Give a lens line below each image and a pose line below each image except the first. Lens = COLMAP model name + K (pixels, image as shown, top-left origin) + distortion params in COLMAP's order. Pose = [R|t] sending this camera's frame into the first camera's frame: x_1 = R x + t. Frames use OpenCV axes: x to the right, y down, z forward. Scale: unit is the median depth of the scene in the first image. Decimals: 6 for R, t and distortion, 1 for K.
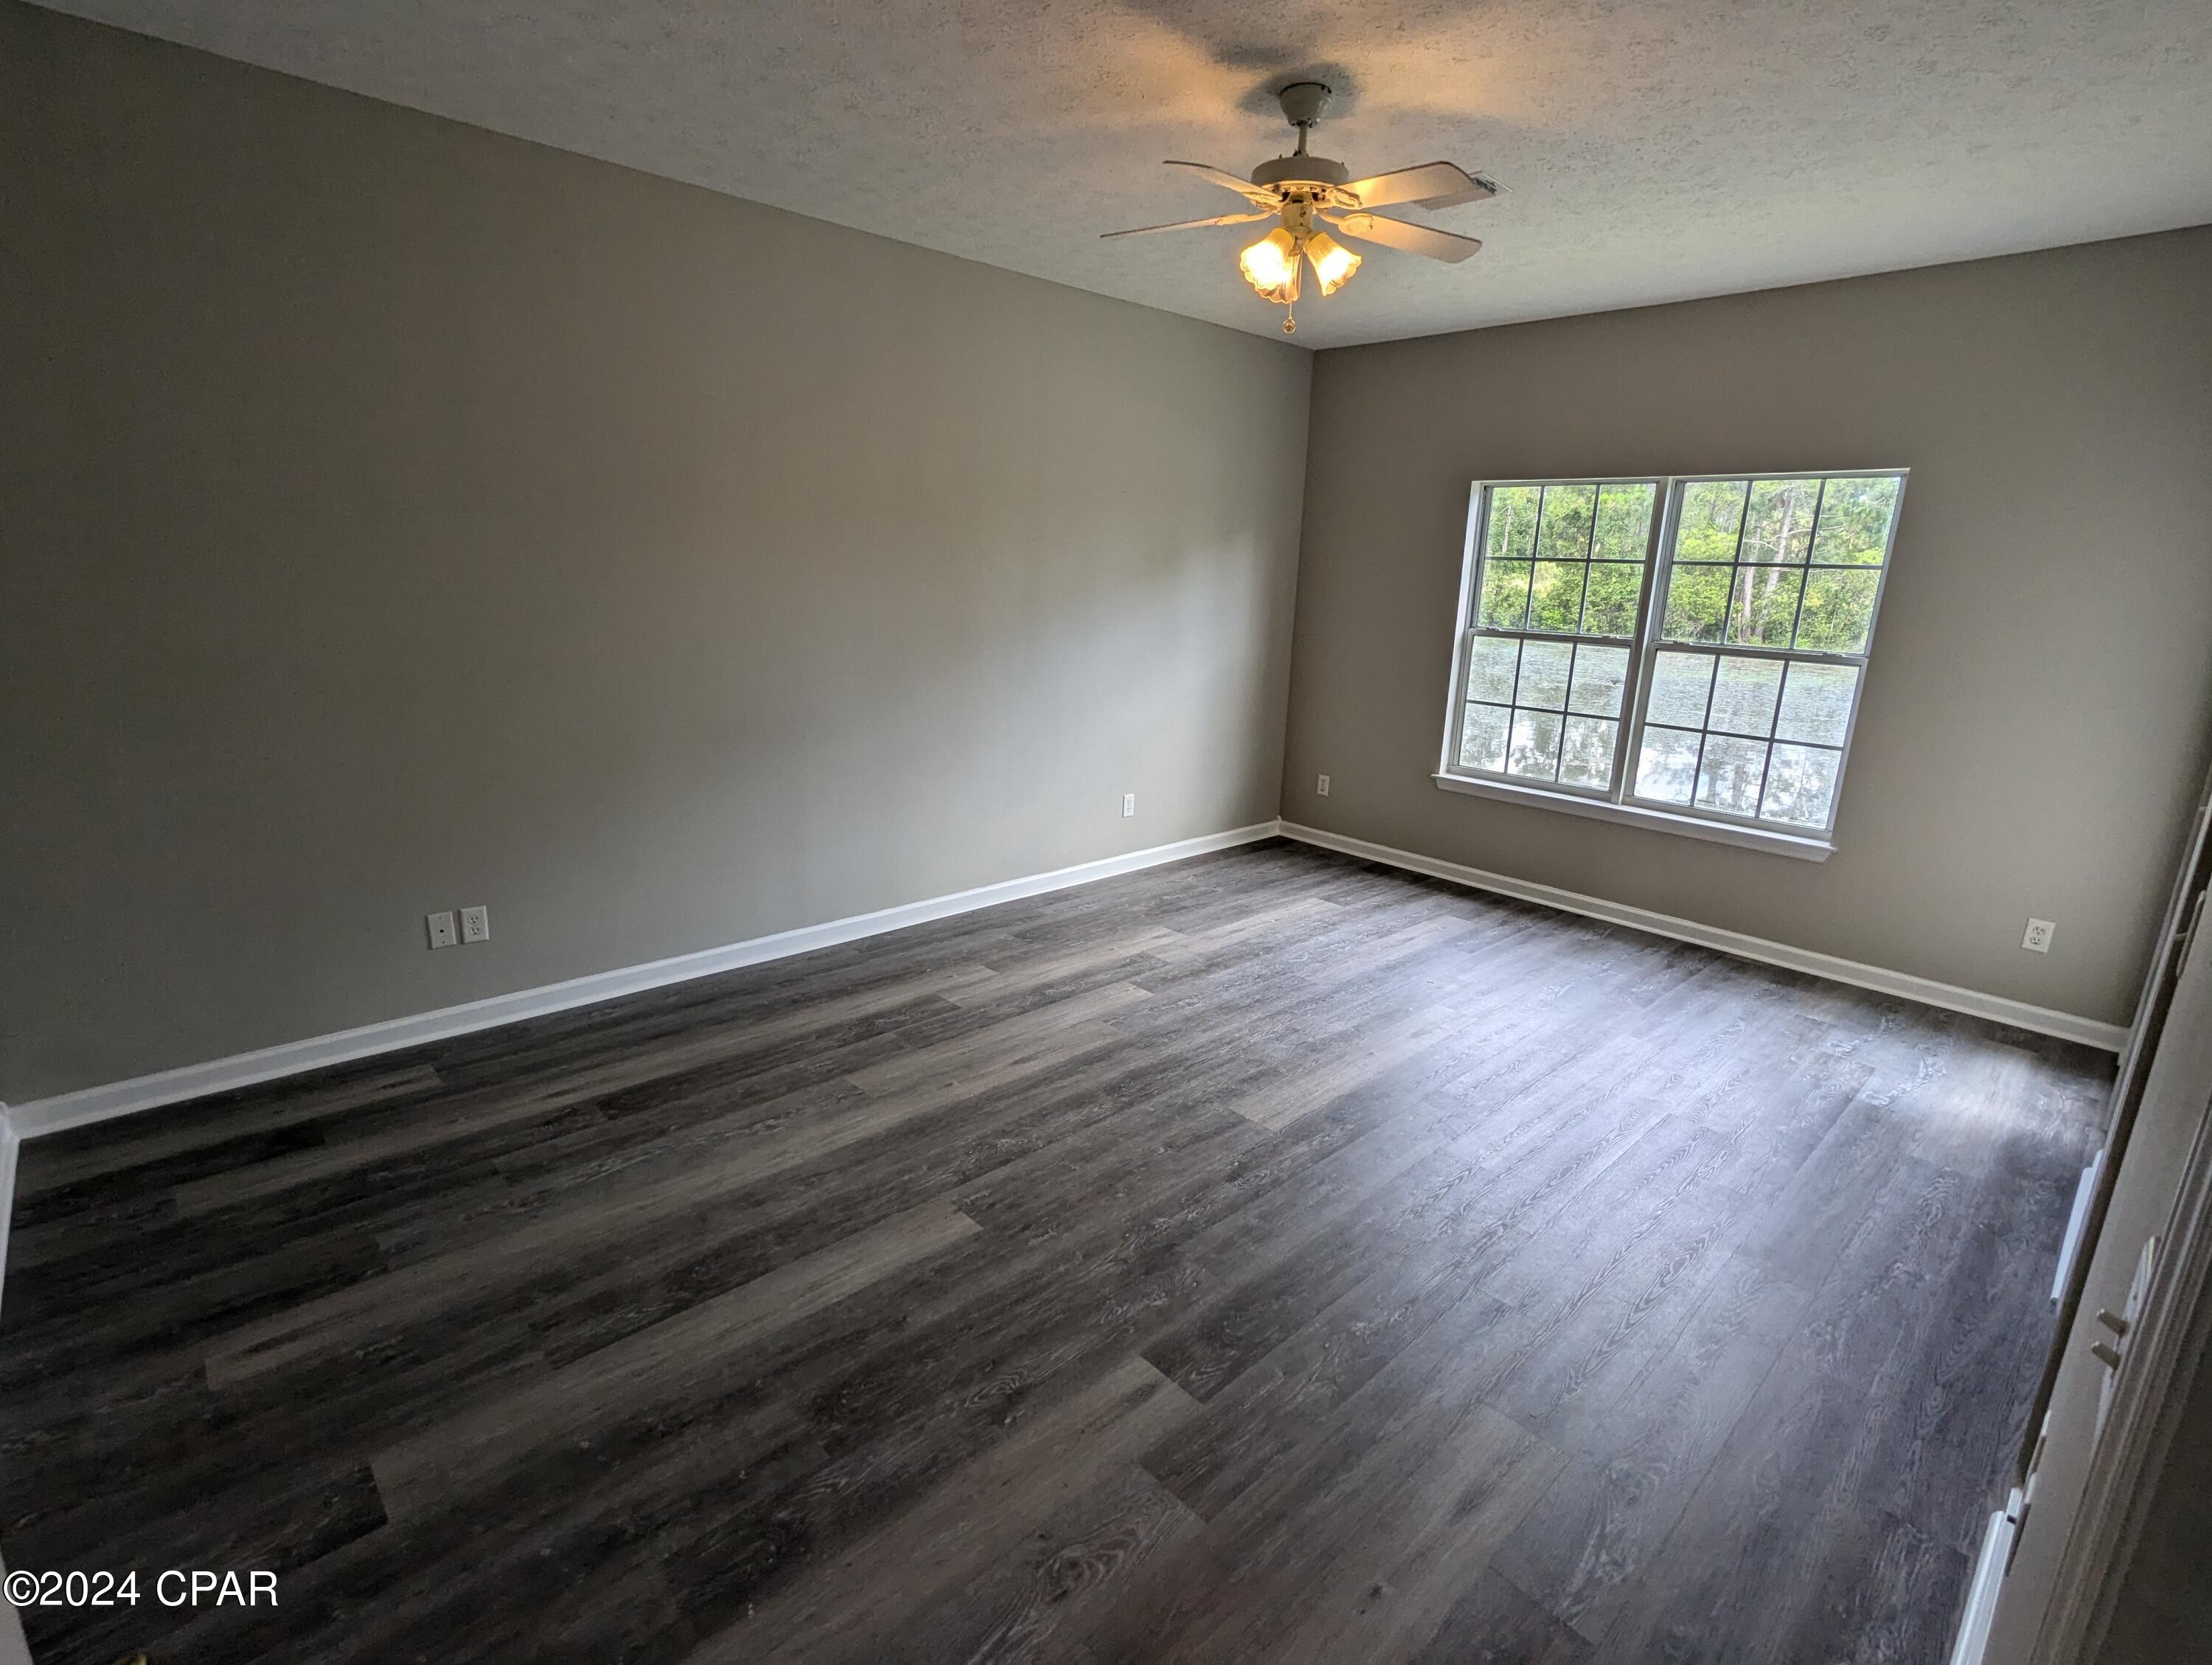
lens RADIAL K [[1053.1, 0, 1105.1], [0, 1053.1, 822.2], [0, 0, 1]] dist [-0.002043, 0.001691]
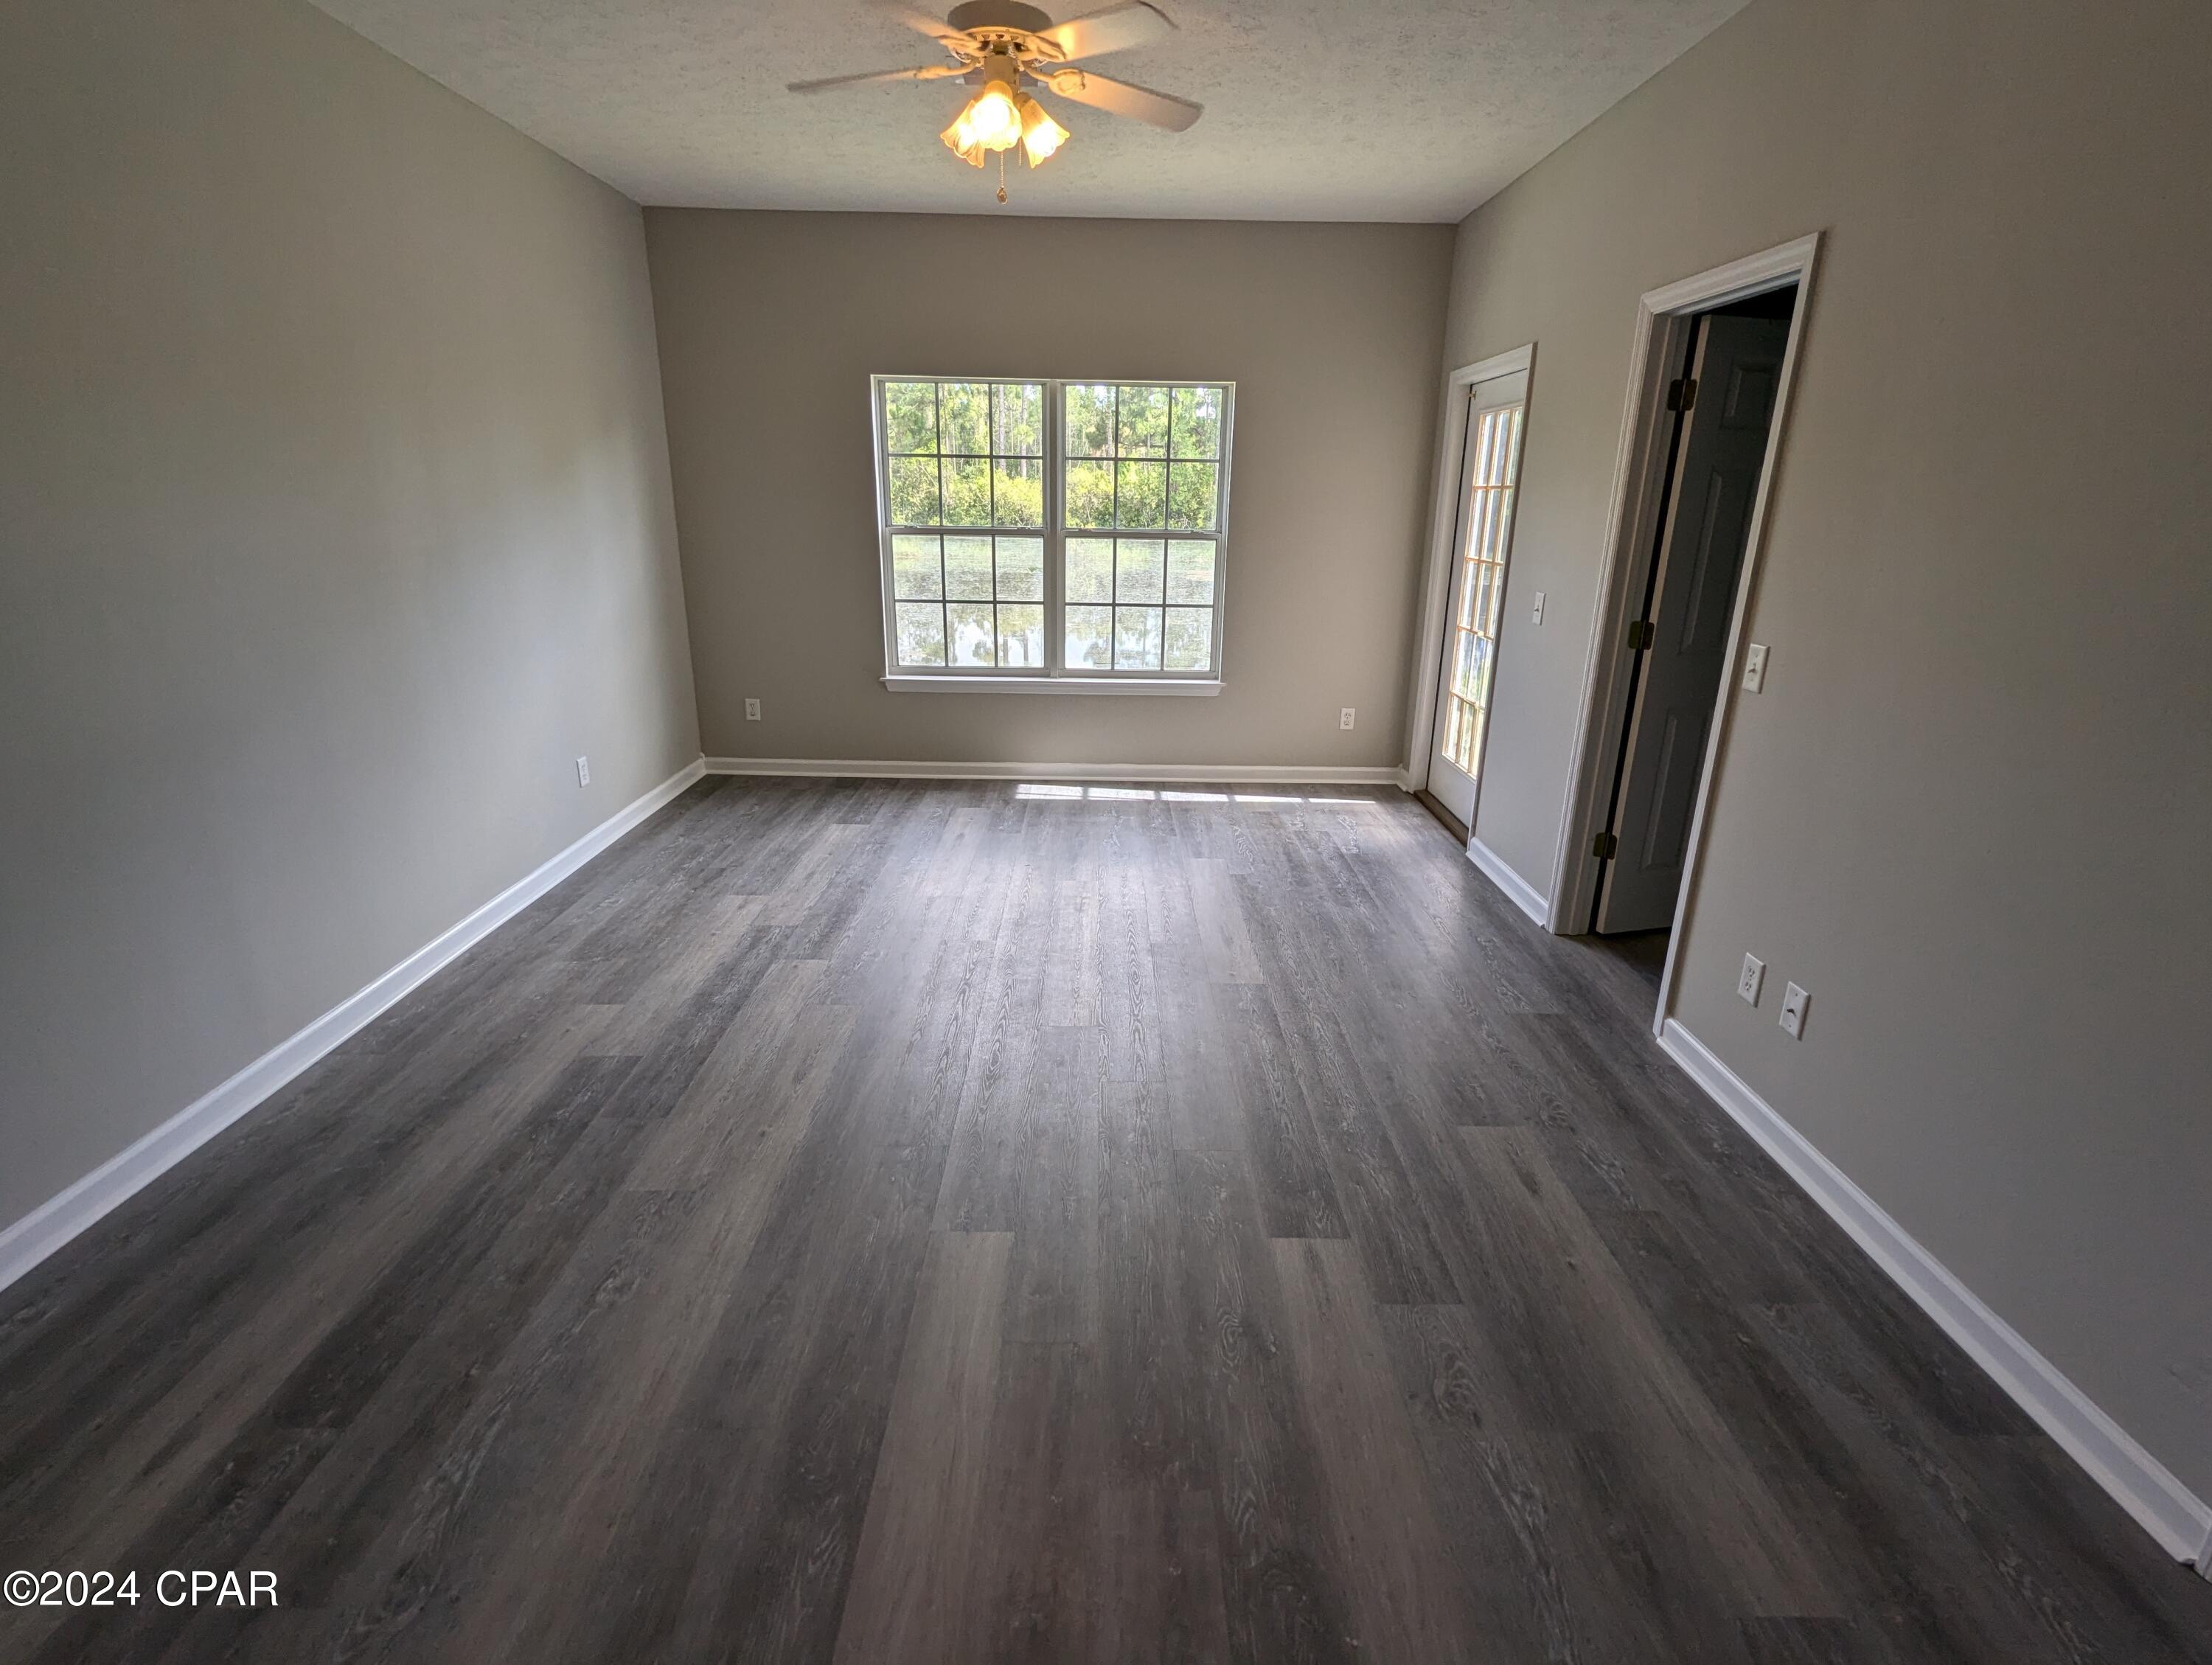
lens RADIAL K [[1053.1, 0, 1110.1], [0, 1053.1, 832.3], [0, 0, 1]] dist [-0.002043, 0.001691]
pose [[0.678719, -0.249386, 0.690758, -0.354784], [0.182732, 0.968344, 0.170056, -0.045037], [-0.711301, 0.010803, 0.702804, 0.192010]]
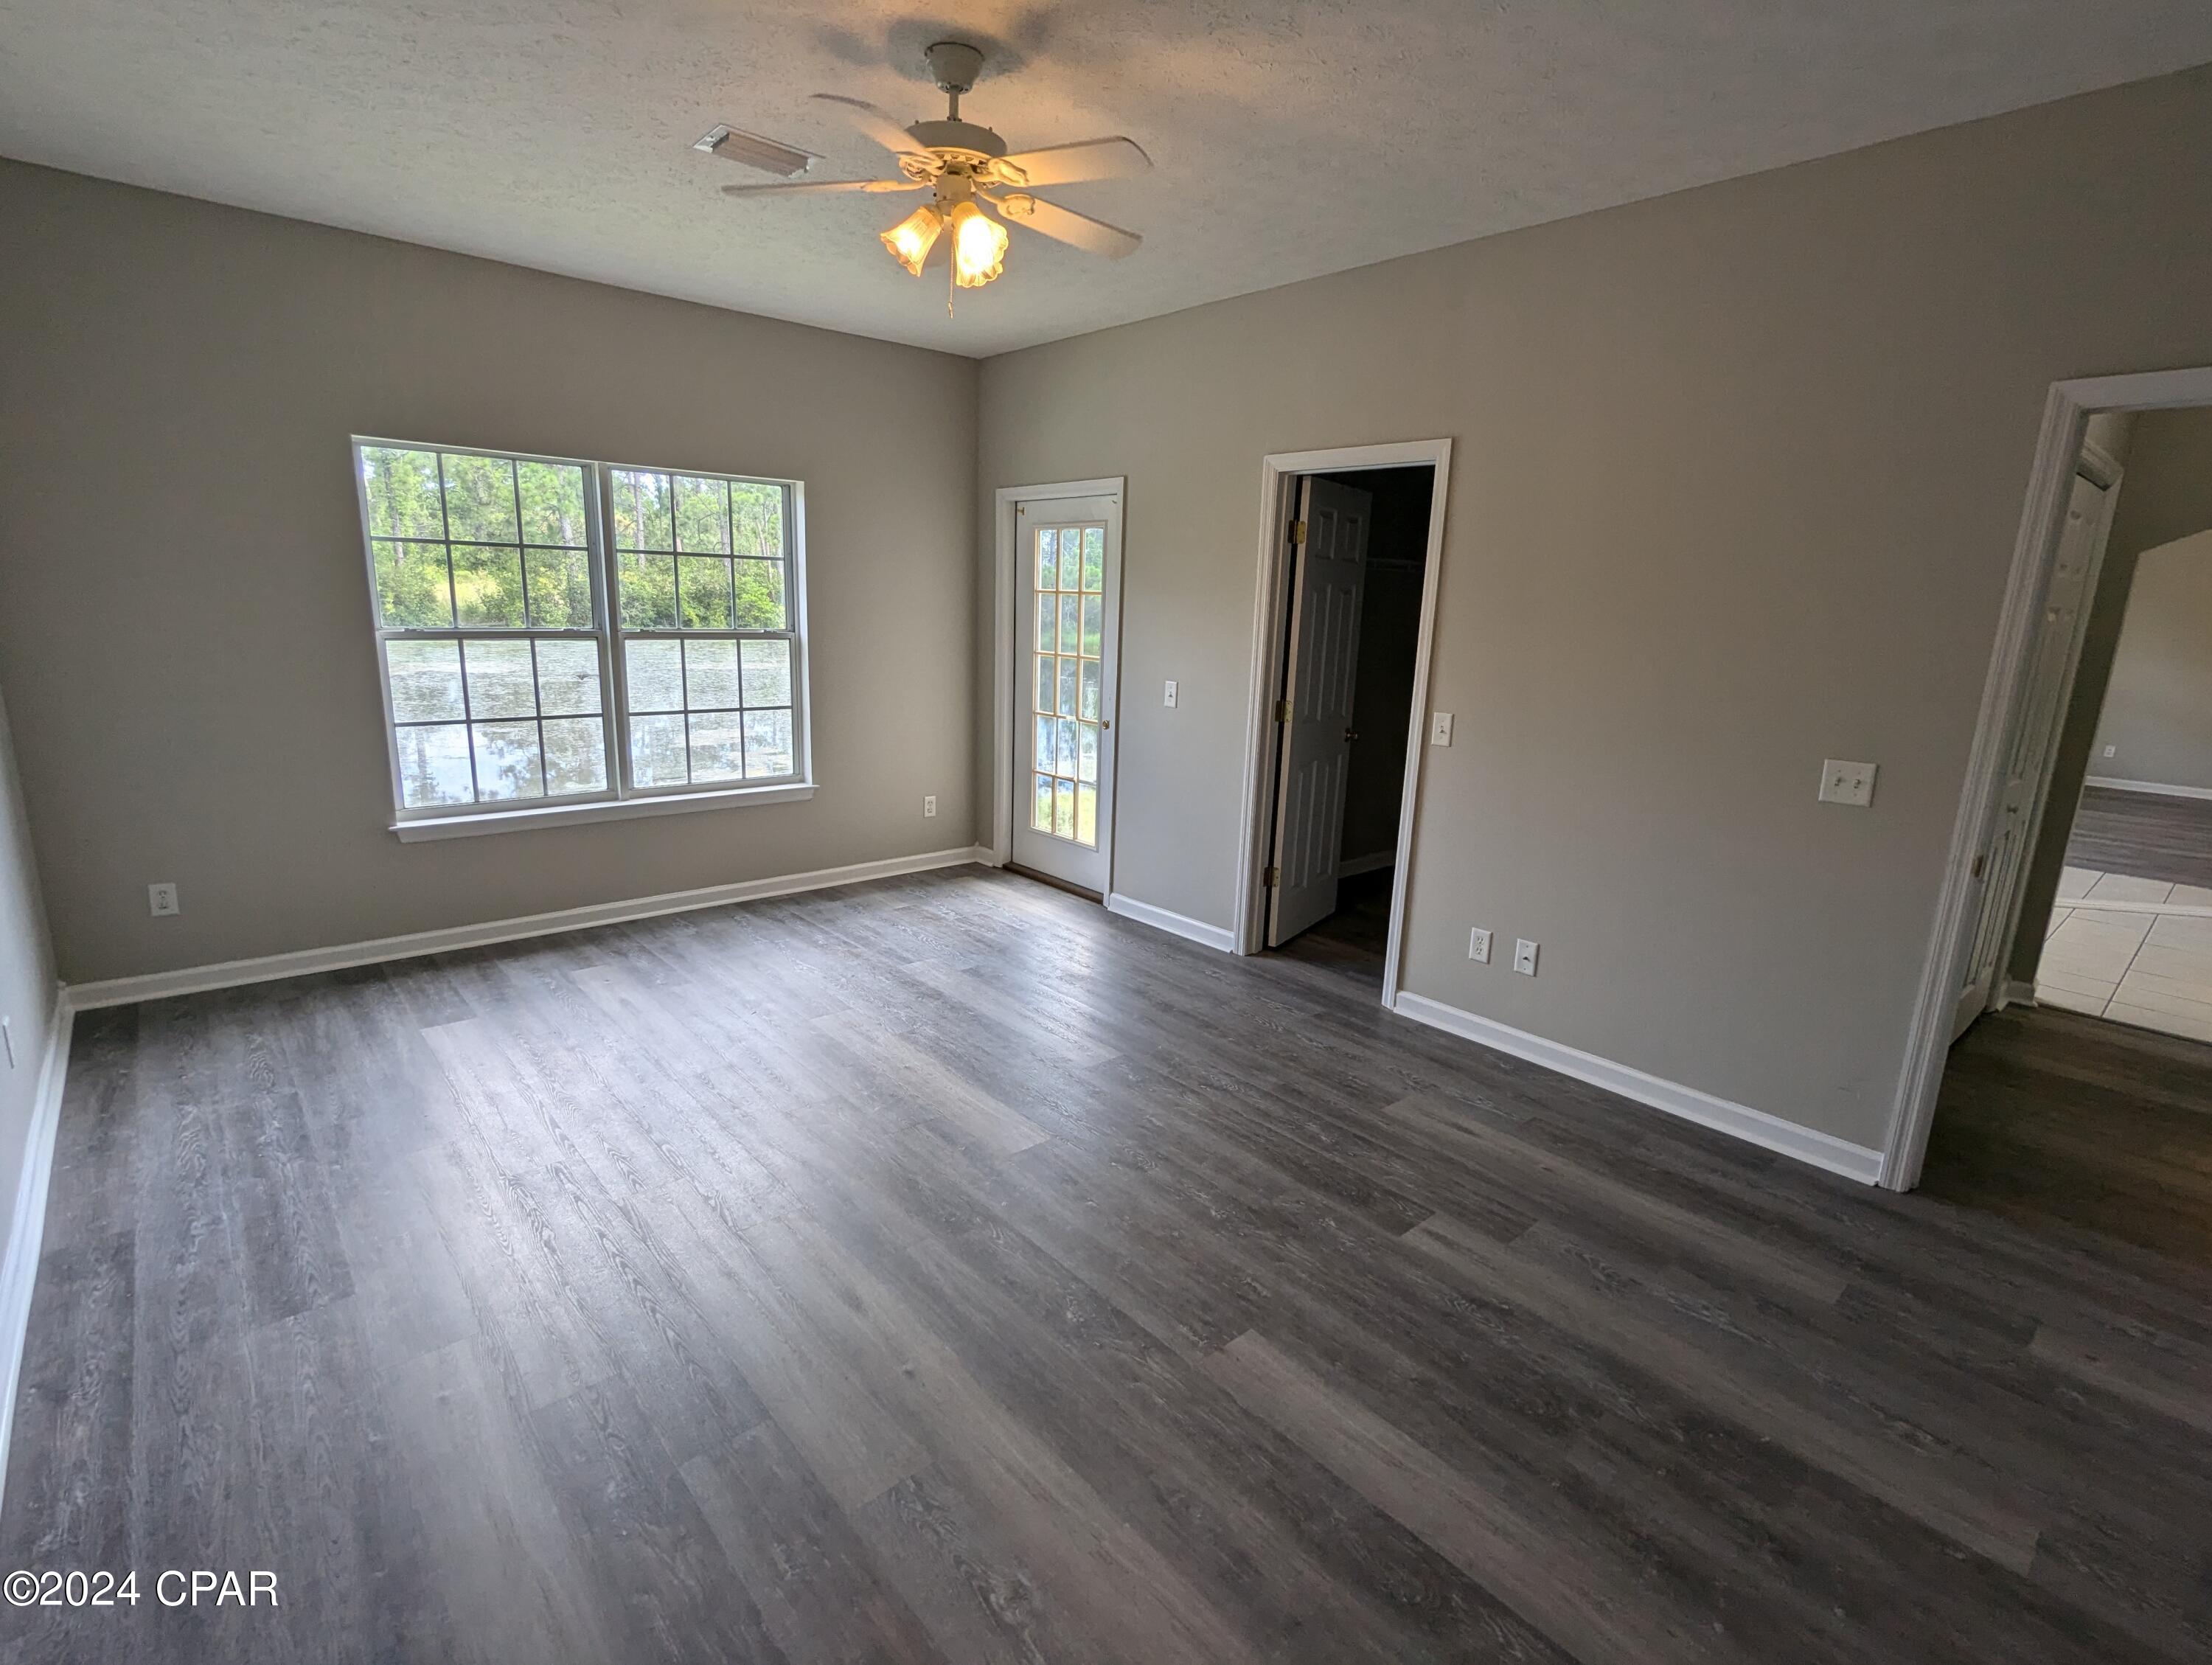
lens RADIAL K [[1053.1, 0, 1113.1], [0, 1053.1, 831.3], [0, 0, 1]] dist [-0.002043, 0.001691]
pose [[0.027207, -0.252430, 0.967233, -0.531706], [0.207144, 0.948012, 0.241587, -0.156056], [-0.977932, 0.193784, 0.078082, 0.580952]]
